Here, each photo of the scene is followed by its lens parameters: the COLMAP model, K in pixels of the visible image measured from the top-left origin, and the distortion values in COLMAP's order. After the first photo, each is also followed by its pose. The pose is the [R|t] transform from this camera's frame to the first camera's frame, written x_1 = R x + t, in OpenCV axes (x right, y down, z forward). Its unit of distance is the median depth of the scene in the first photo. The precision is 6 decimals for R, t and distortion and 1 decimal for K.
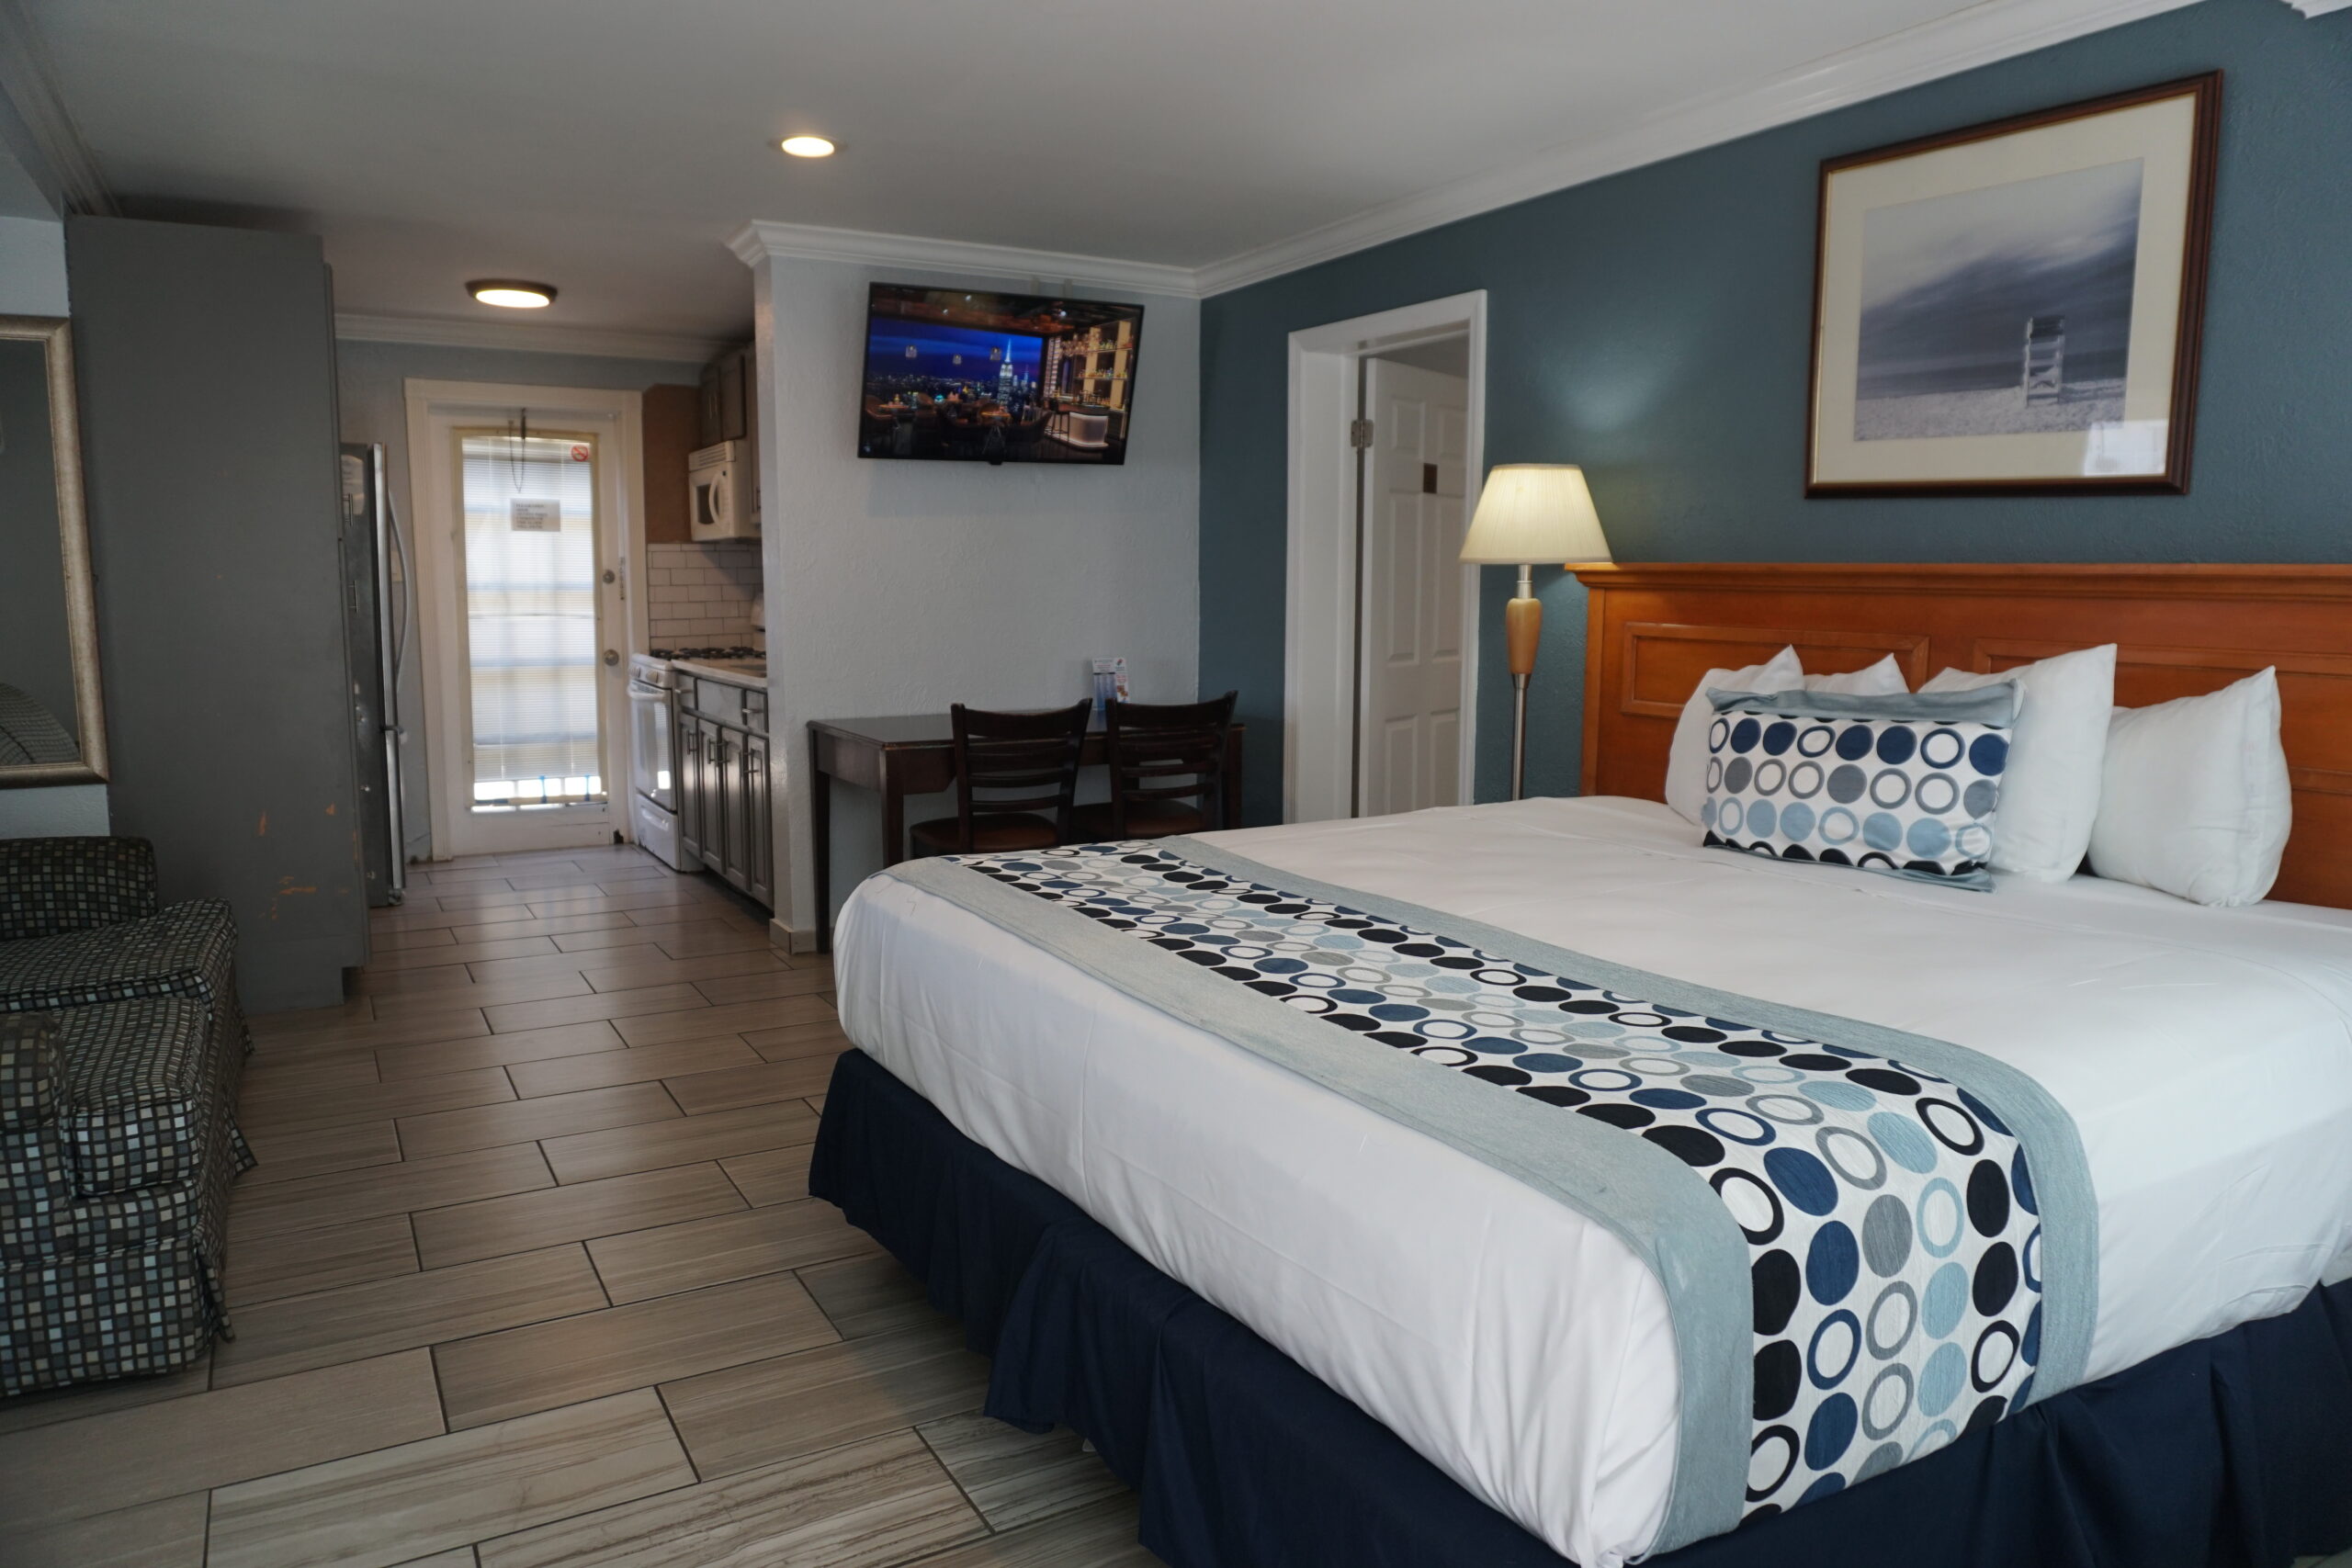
lens RADIAL K [[1566.0, 0, 1180.8], [0, 1566.0, 771.0], [0, 0, 1]] dist [-0.052158, 0.027168]
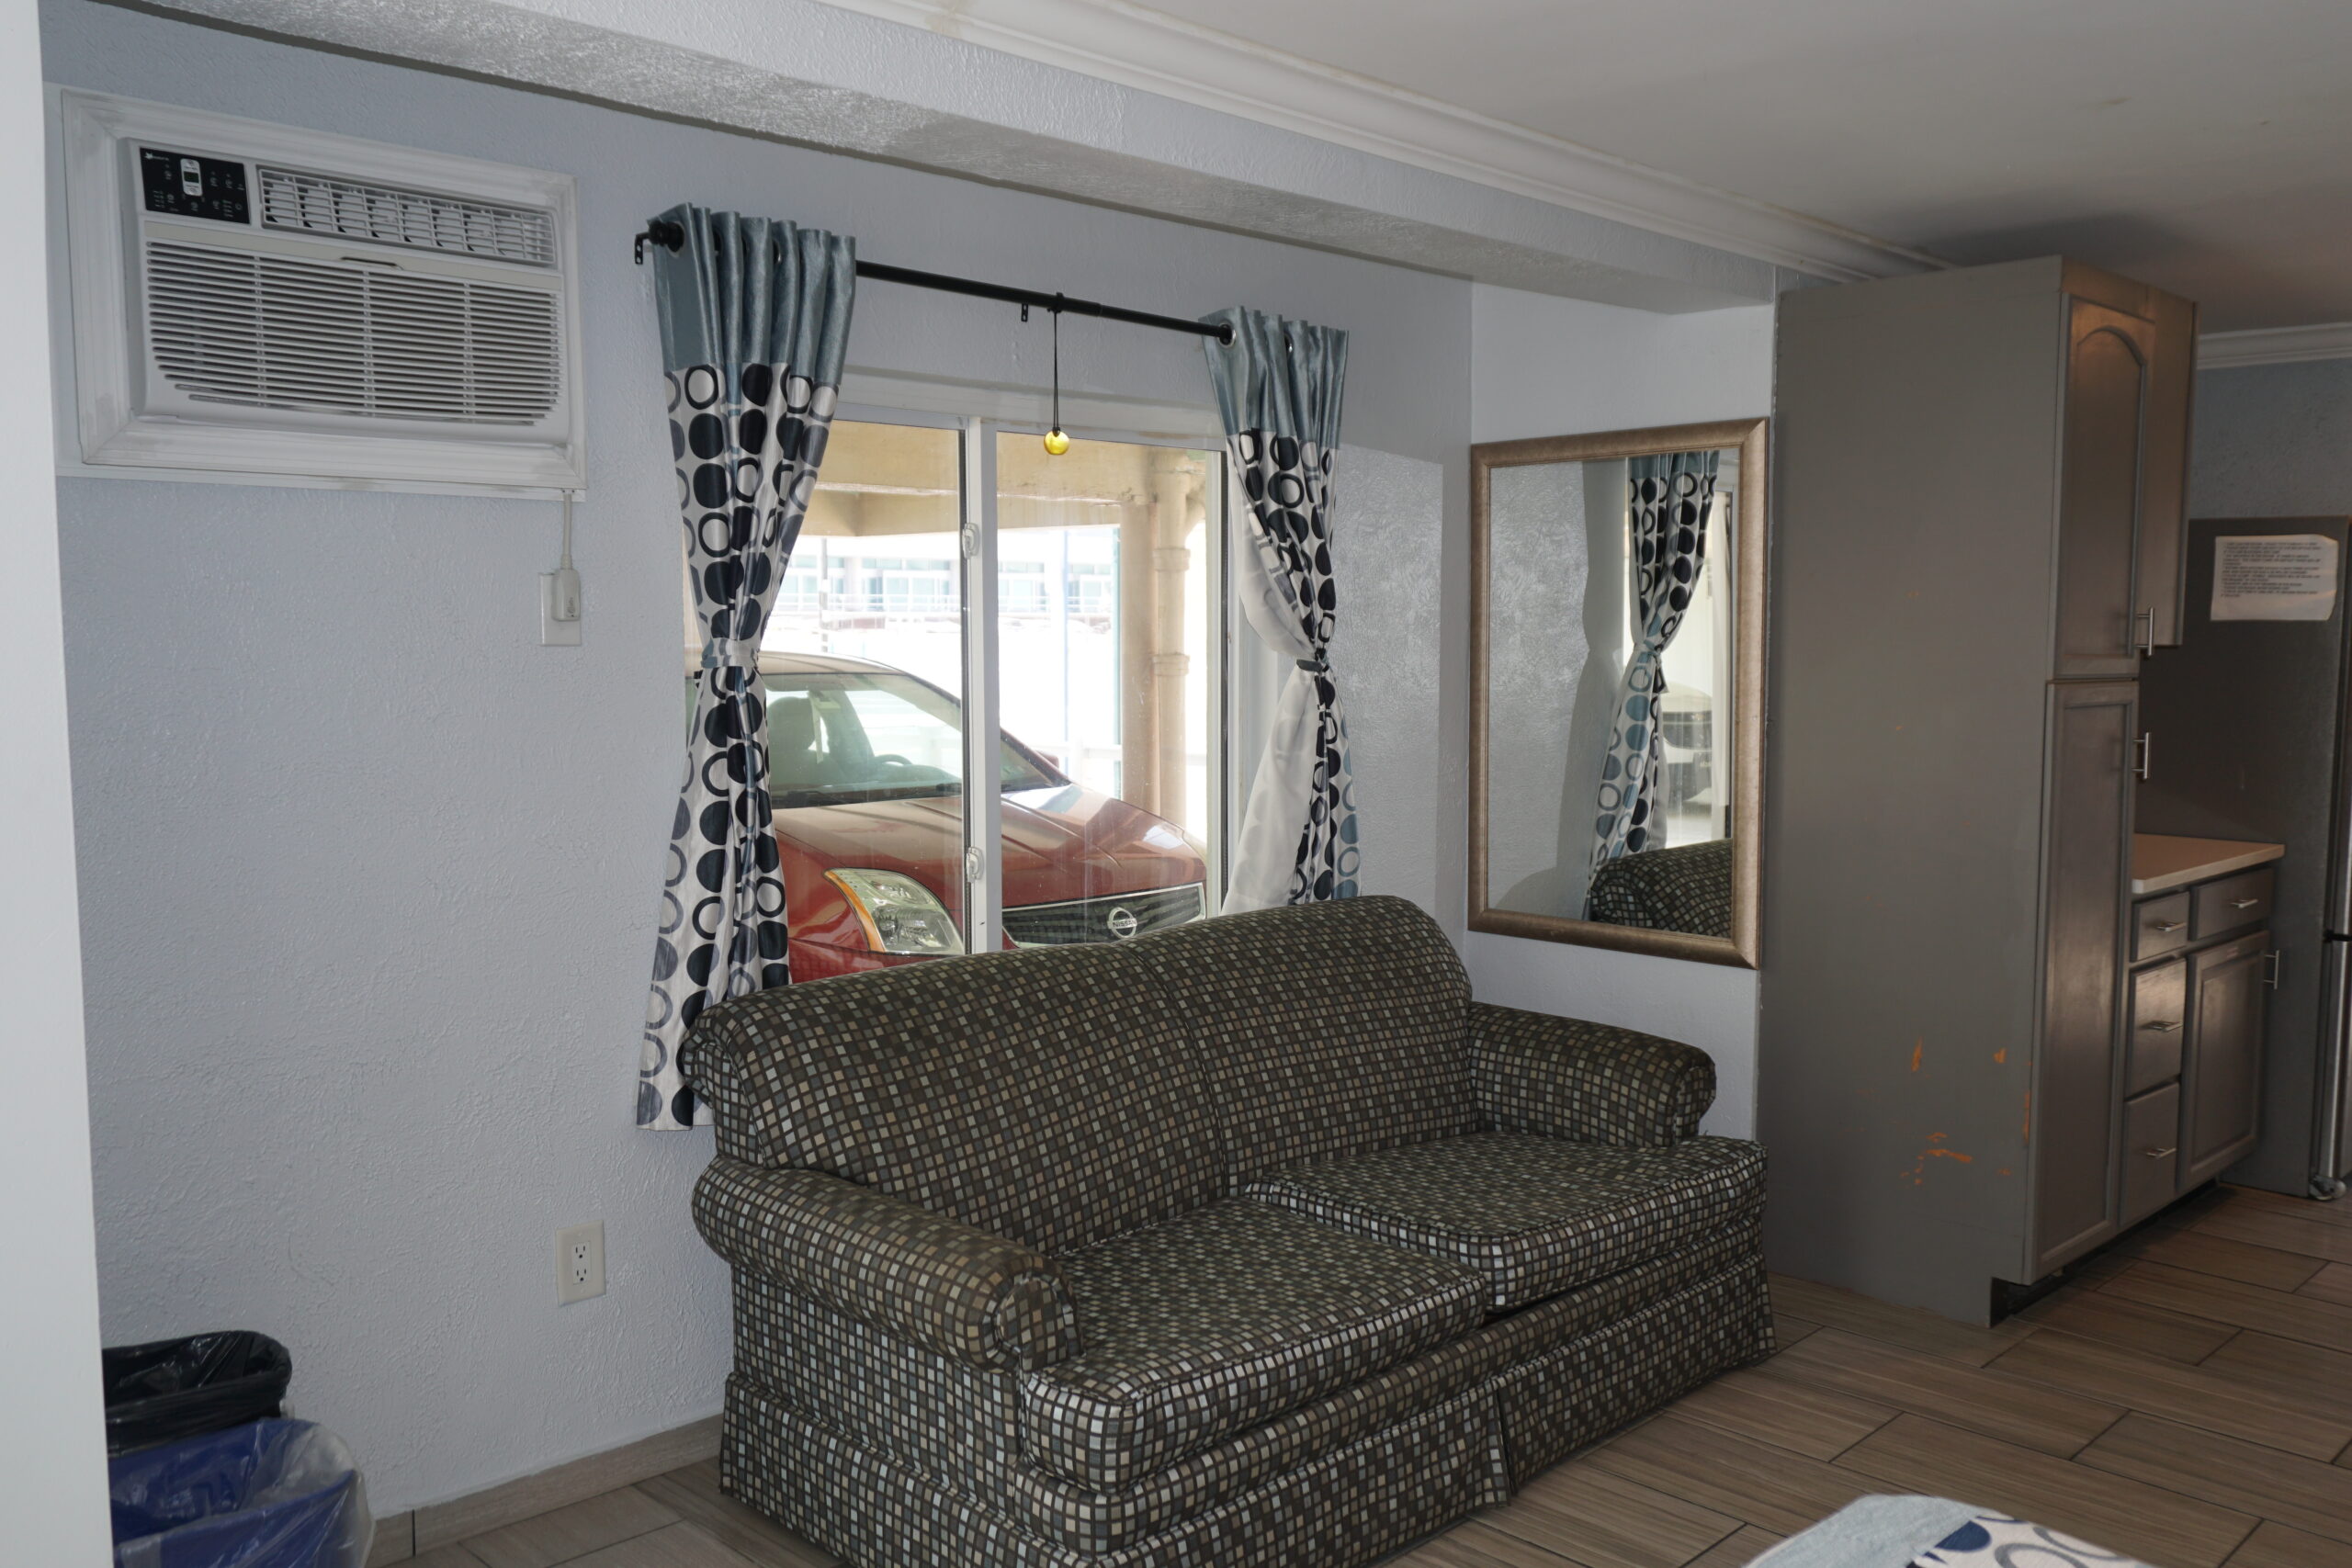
lens RADIAL K [[1810.8, 0, 1182.1], [0, 1810.8, 778.0], [0, 0, 1]] dist [-0.014563, 0.003745]
pose [[0.263190, 0.077734, -0.961607, 0.220429], [-0.117692, 0.991891, 0.047970, -0.138689], [0.957538, 0.100549, 0.270205, 0.560092]]
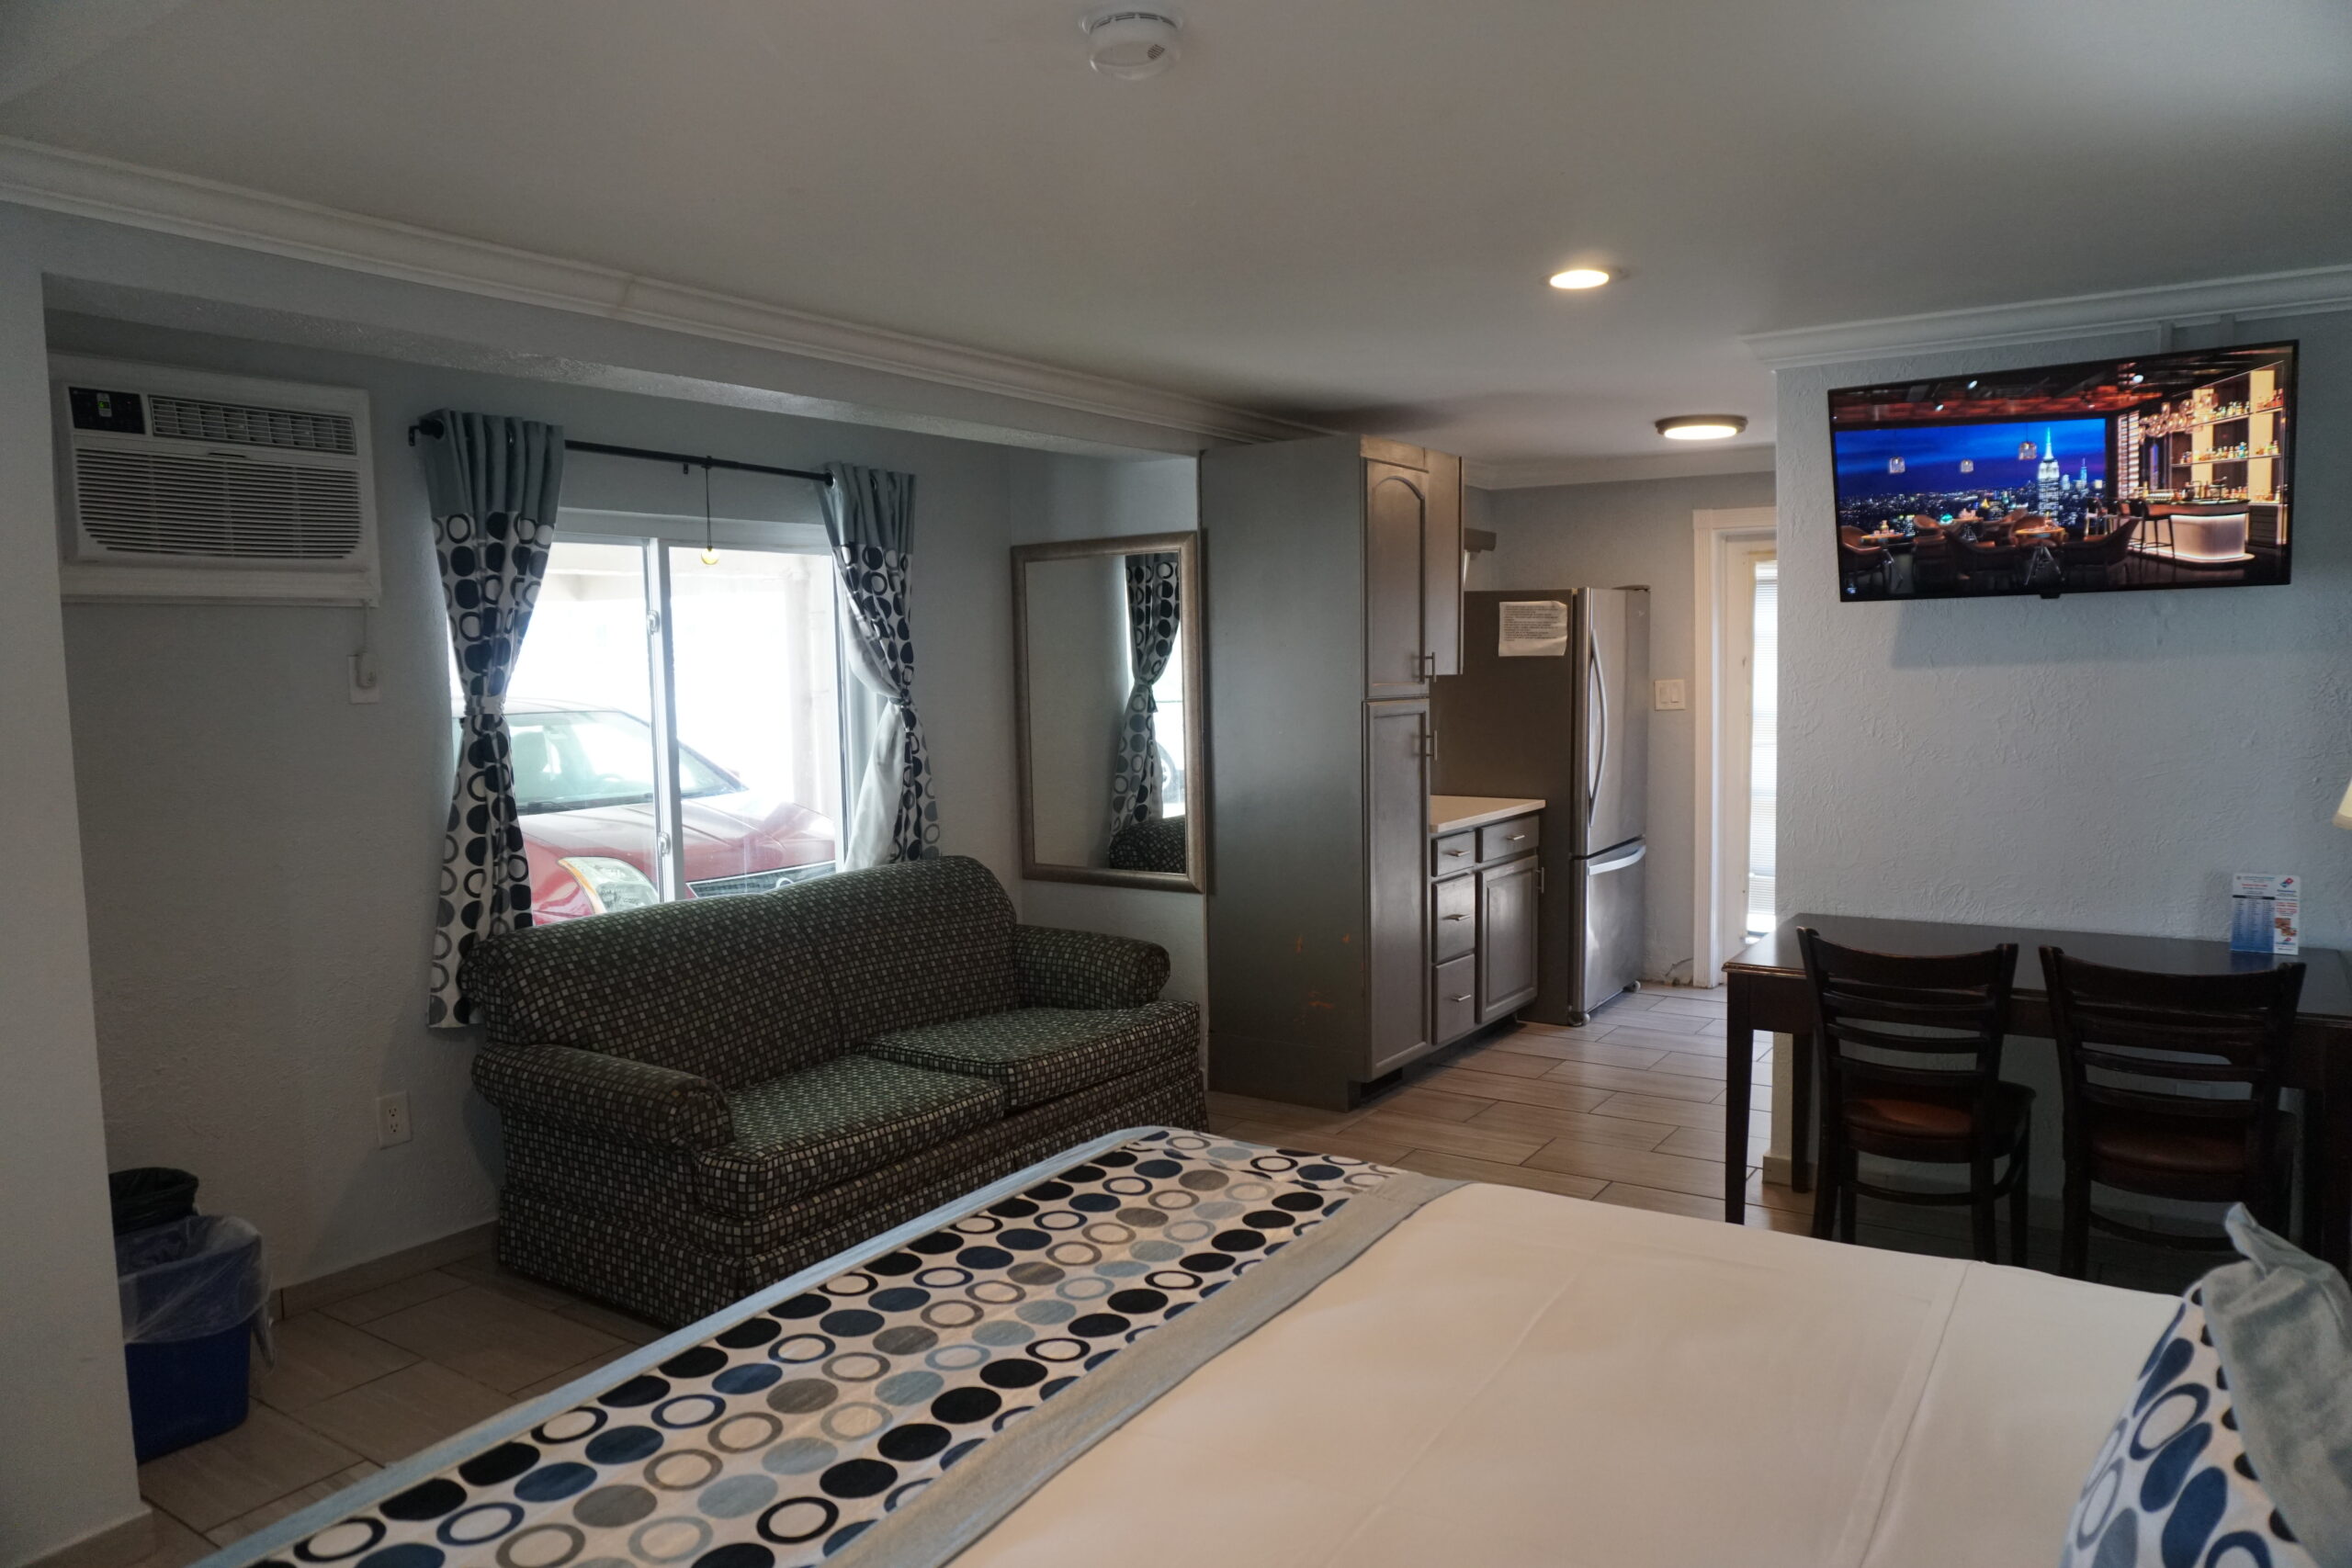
lens RADIAL K [[1566.0, 0, 1194.3], [0, 1566.0, 780.5], [0, 0, 1]] dist [-0.052158, 0.027168]
pose [[0.443852, 0.064187, -0.893798, 0.580666], [-0.090824, 0.995517, 0.026389, -0.154441], [0.891486, 0.069466, 0.447692, 0.538624]]
